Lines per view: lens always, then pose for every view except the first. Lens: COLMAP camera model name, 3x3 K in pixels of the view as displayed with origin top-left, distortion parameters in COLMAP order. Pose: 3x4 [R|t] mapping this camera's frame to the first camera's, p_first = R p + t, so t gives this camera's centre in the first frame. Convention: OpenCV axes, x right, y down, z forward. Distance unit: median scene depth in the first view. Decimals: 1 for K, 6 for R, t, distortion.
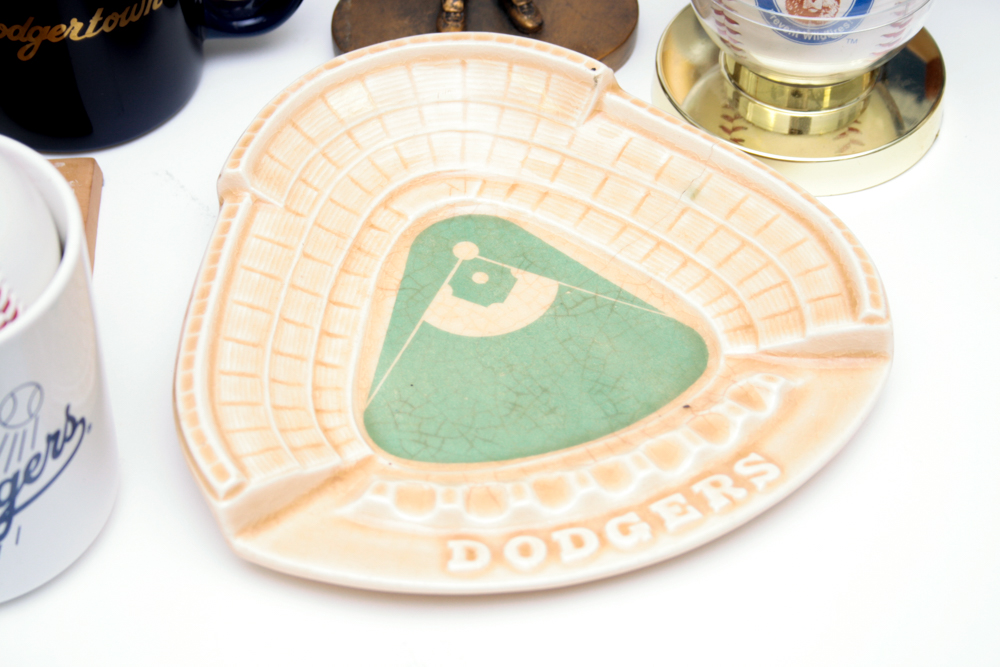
lens RADIAL K [[2220.1, 0, 519.0], [0, 2220.1, 332.8], [0, 0, 1]] dist [0.065002, 0.446238]
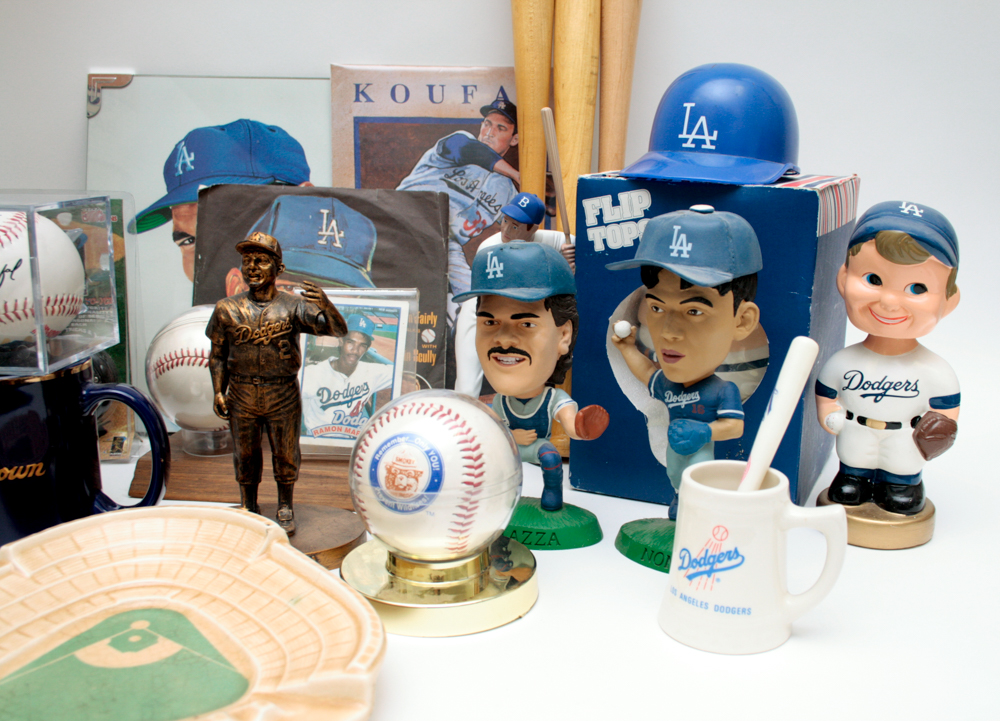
lens RADIAL K [[1042.7, 0, 565.4], [0, 1042.7, 363.7], [0, 0, 1]] dist [-0.105605, 0.035045]
pose [[0.983246, 0.039841, -0.177875, 0.358782], [-0.133867, 0.820142, -0.556280, 0.154443], [0.123720, 0.570771, 0.811735, 0.419411]]
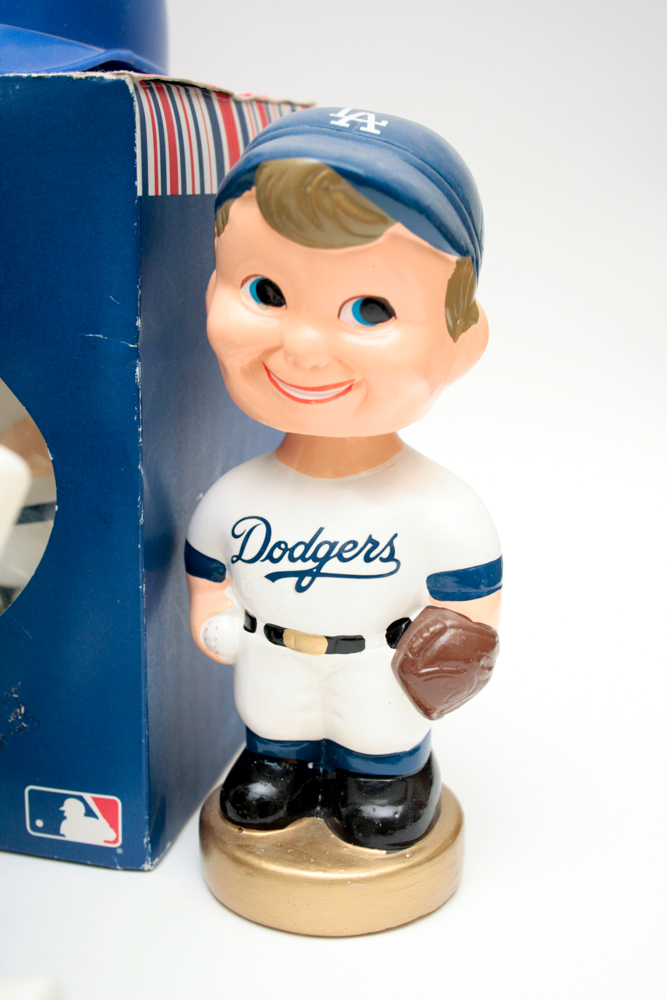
lens RADIAL K [[1311.8, 0, 333.5], [0, 1311.8, 500.0], [0, 0, 1]] dist [-0.020396, -0.039003]
pose [[0.999329, 0.002726, -0.036514, 0.487573], [-0.022629, 0.829970, -0.557350, -0.100157], [0.028786, 0.557802, 0.829475, 0.765741]]
